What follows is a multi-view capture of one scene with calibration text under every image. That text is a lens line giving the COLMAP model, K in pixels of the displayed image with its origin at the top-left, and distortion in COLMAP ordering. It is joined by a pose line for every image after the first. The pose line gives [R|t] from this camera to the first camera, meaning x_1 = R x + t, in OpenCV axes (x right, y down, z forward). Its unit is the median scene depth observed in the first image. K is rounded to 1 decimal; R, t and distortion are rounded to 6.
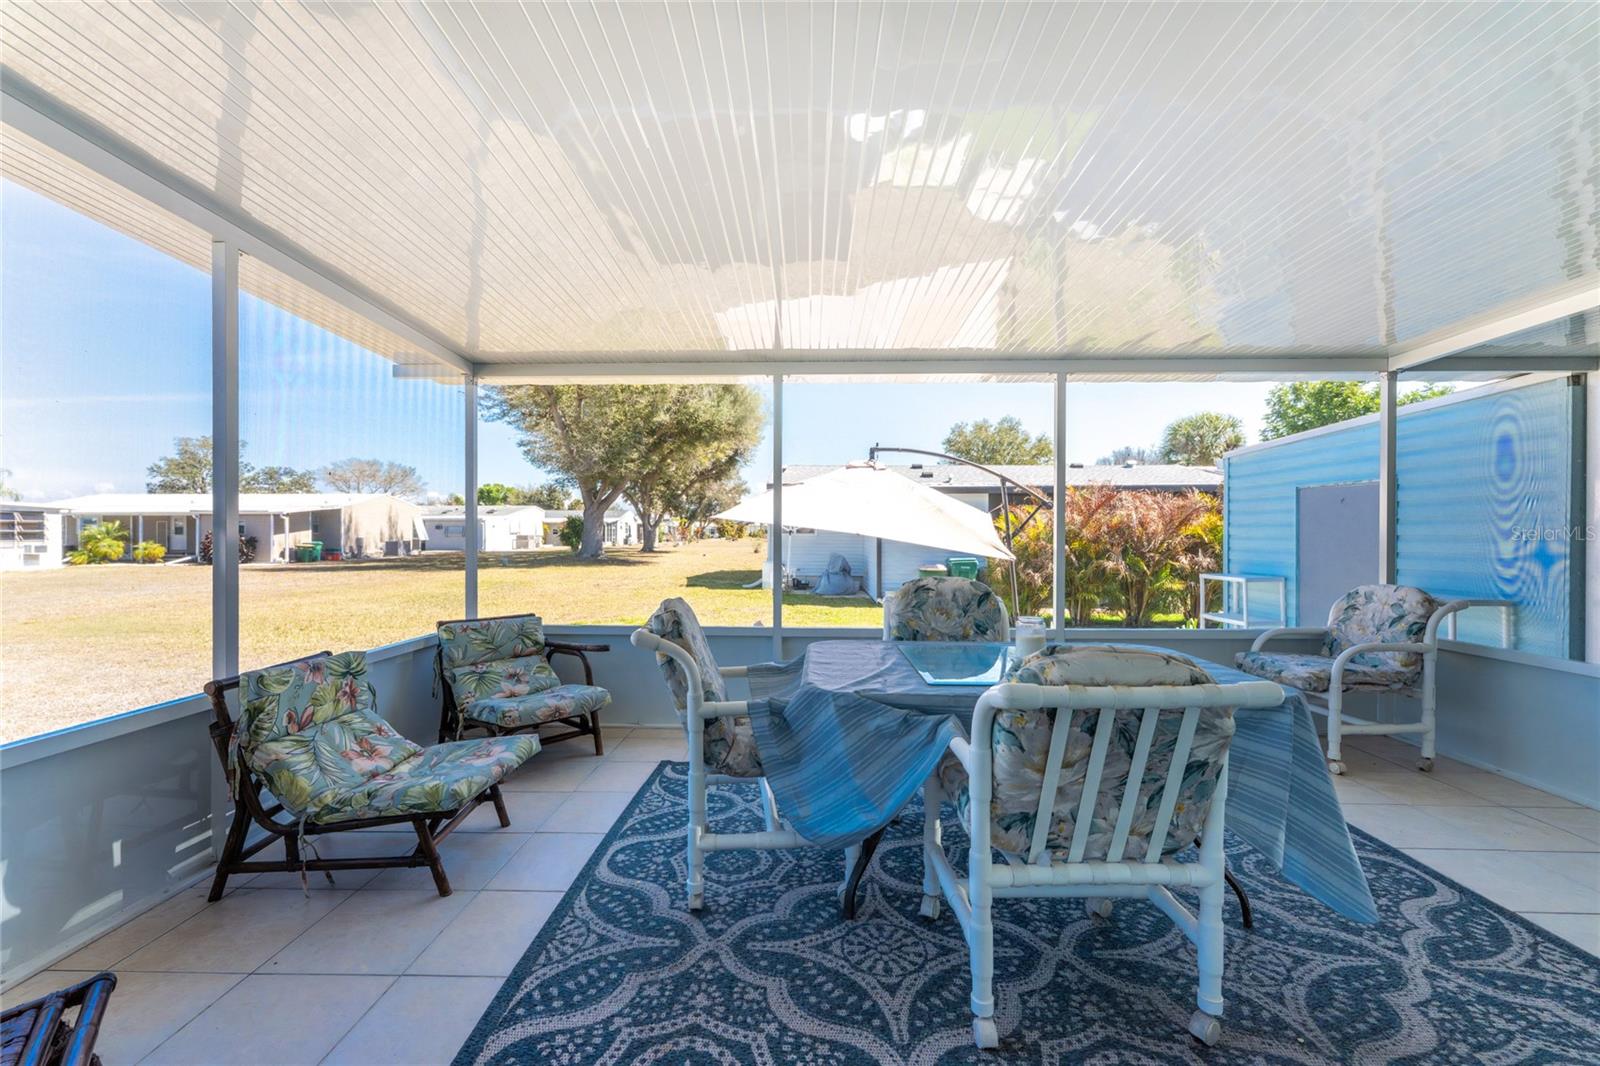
lens RADIAL K [[643.4, 0, 769.9], [0, 643.4, 536.8], [0, 0, 1]] dist [0.001714, -0.001058]
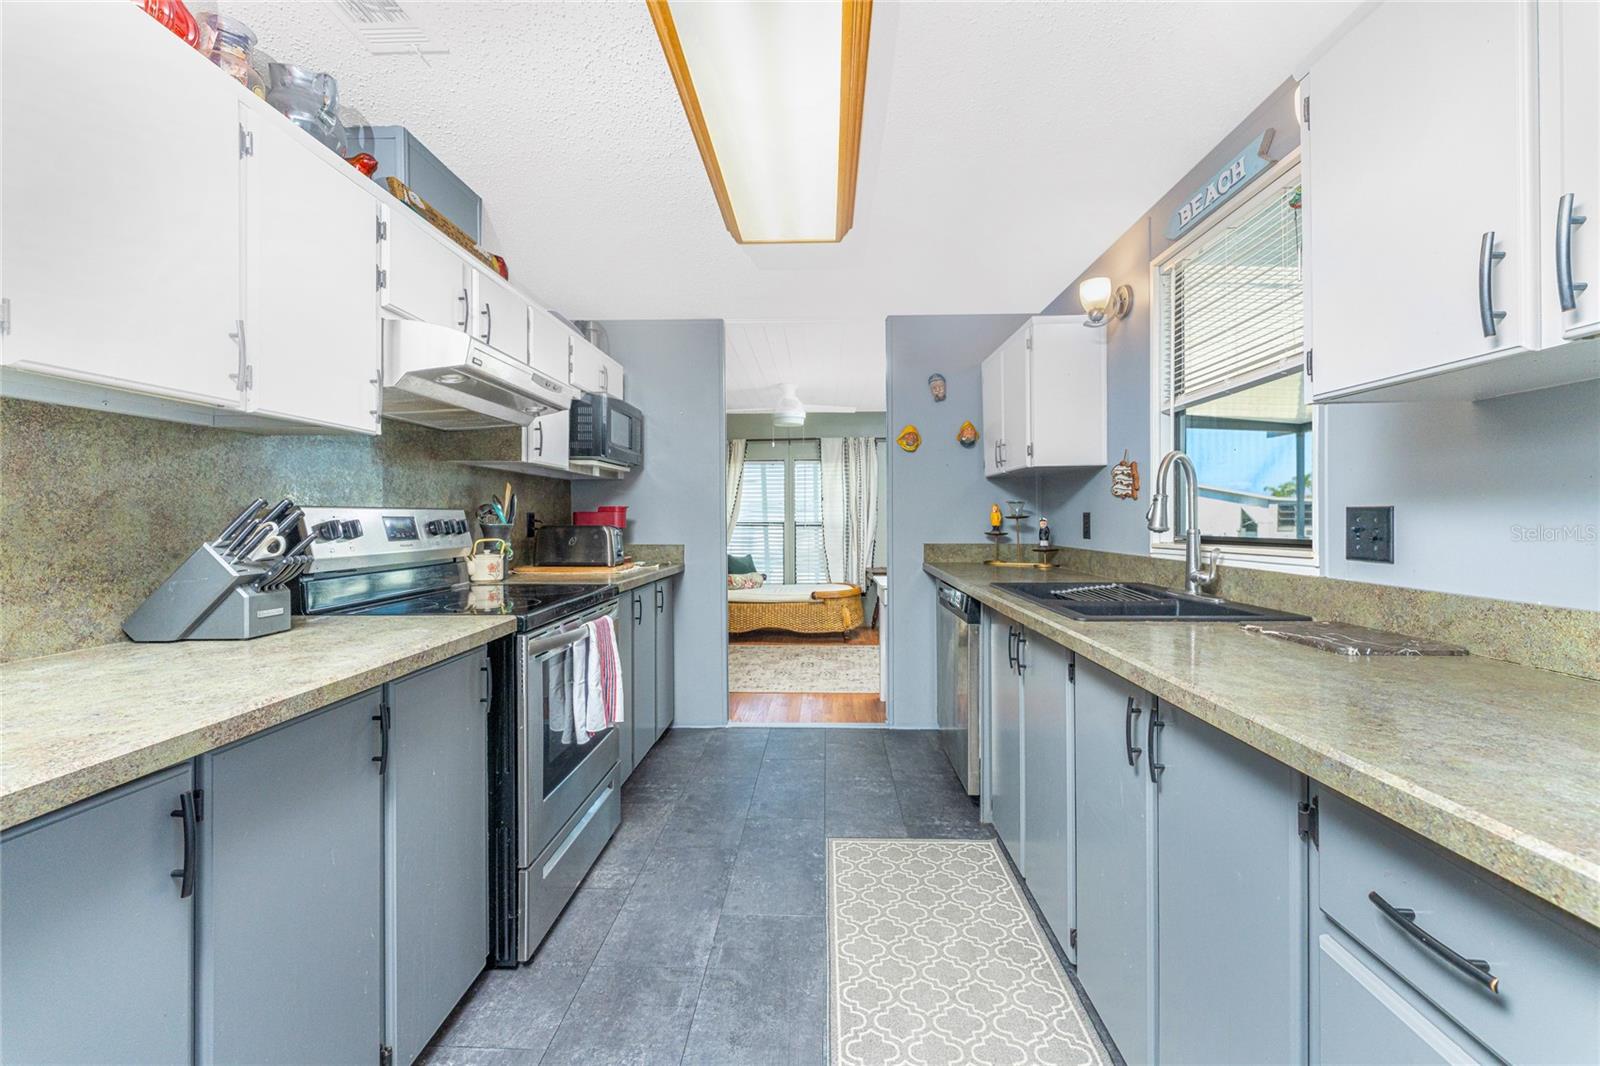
lens RADIAL K [[643.4, 0, 823.0], [0, 643.4, 510.7], [0, 0, 1]] dist [0.001714, -0.001058]
pose [[0.027295, -0.012981, -0.999543, 0.186364], [-0.007655, 0.999884, -0.013194, -0.001023], [0.999598, 0.008012, 0.027192, -0.047171]]
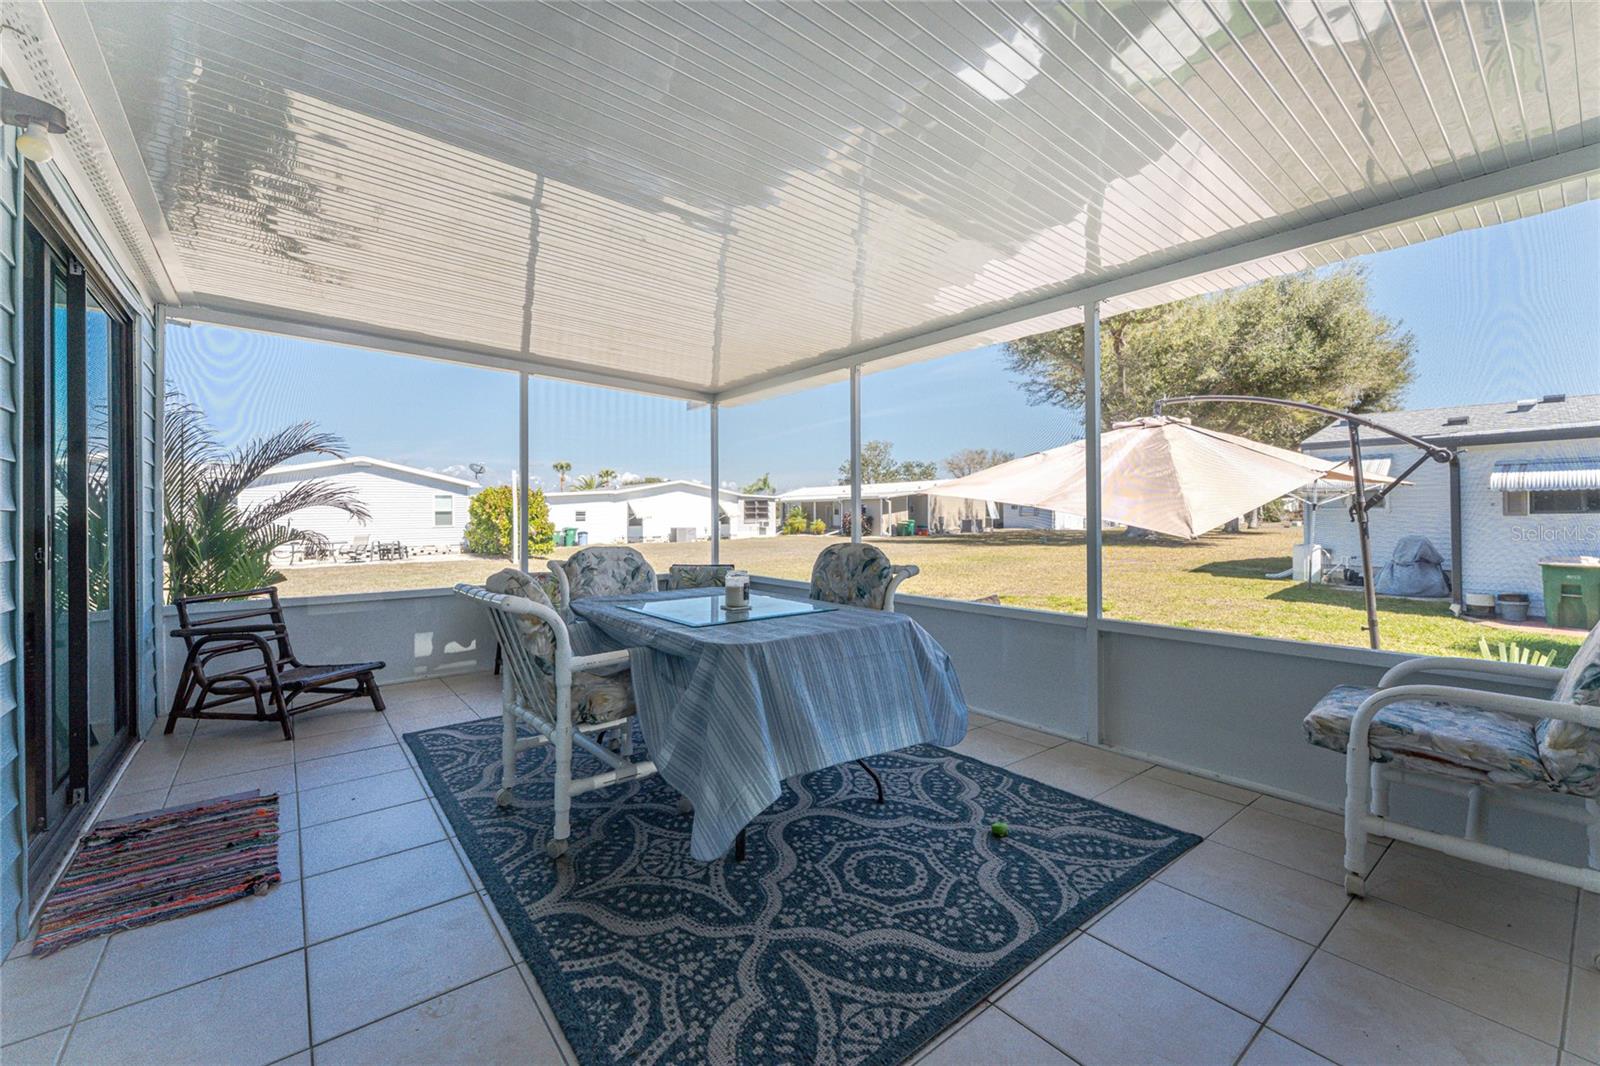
lens RADIAL K [[643.4, 0, 797.5], [0, 643.4, 509.7], [0, 0, 1]] dist [0.001714, -0.001058]
pose [[0.652109, -0.011282, -0.758041, 0.121232], [0.003692, 0.999925, -0.011706, 0.002289], [0.758116, 0.004835, 0.652102, 0.027270]]
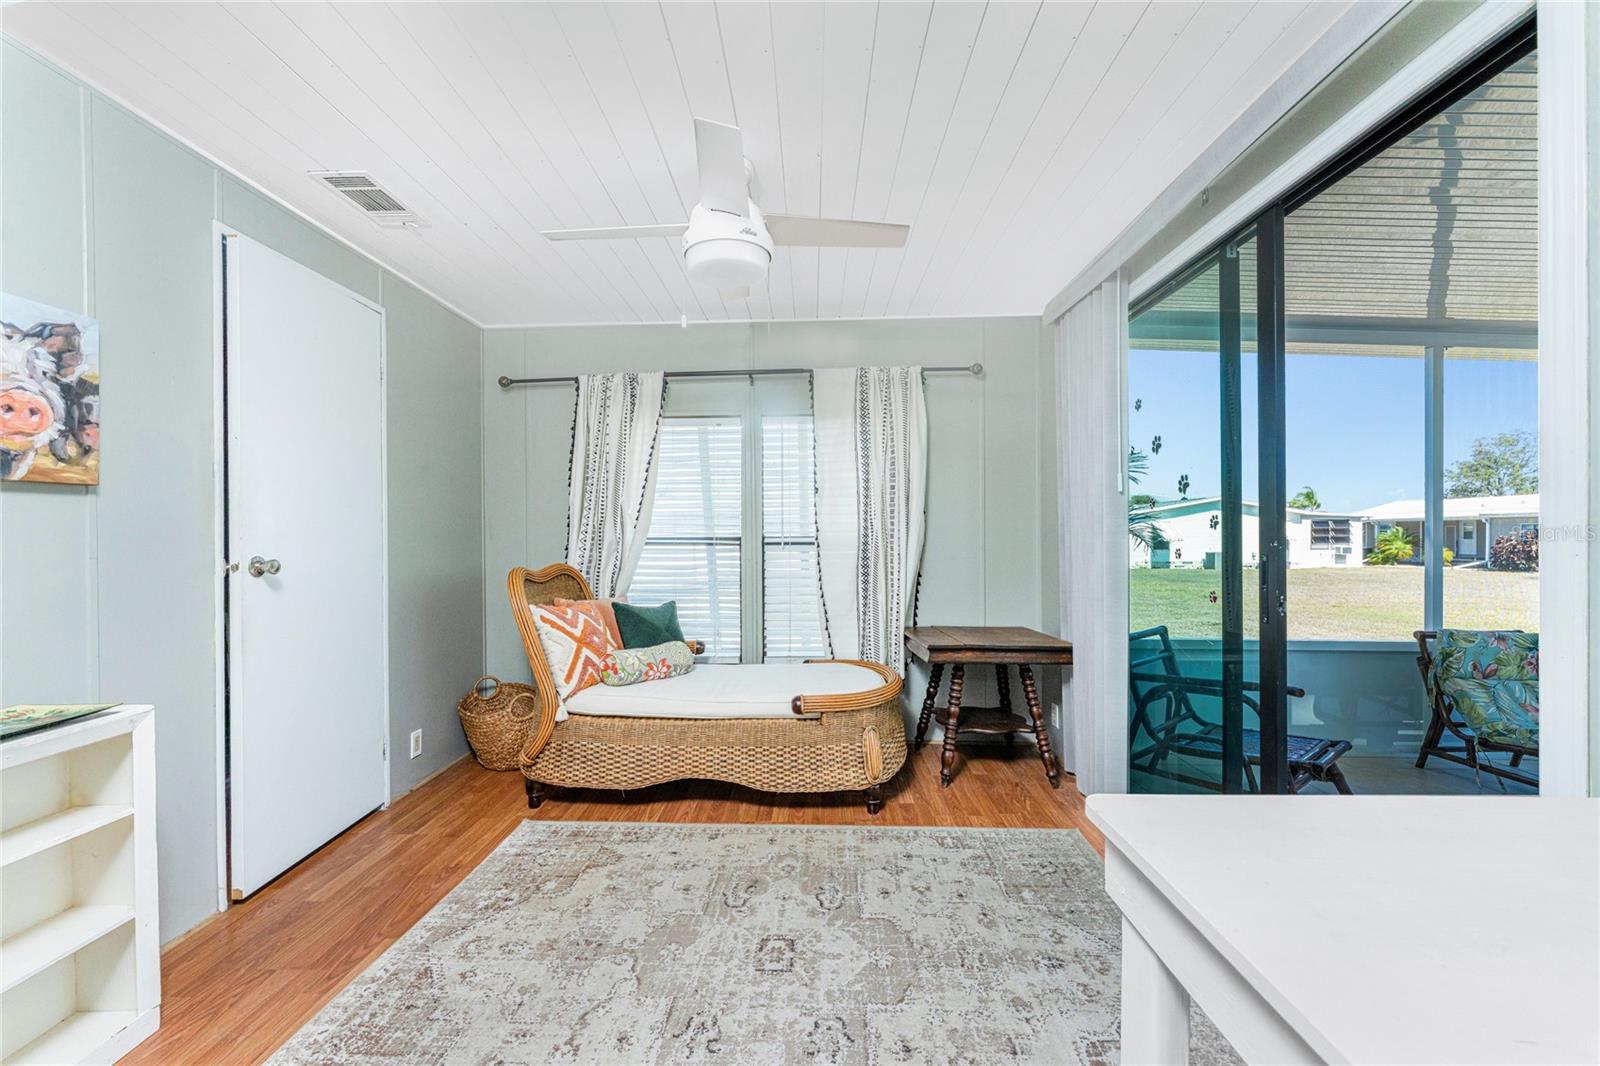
lens RADIAL K [[643.4, 0, 811.1], [0, 643.4, 534.3], [0, 0, 1]] dist [0.001714, -0.001058]
pose [[0.026848, -0.004095, -0.999631, 0.056286], [-0.006657, 0.999969, -0.004275, 0.000213], [0.999617, 0.006769, 0.026820, -0.044864]]
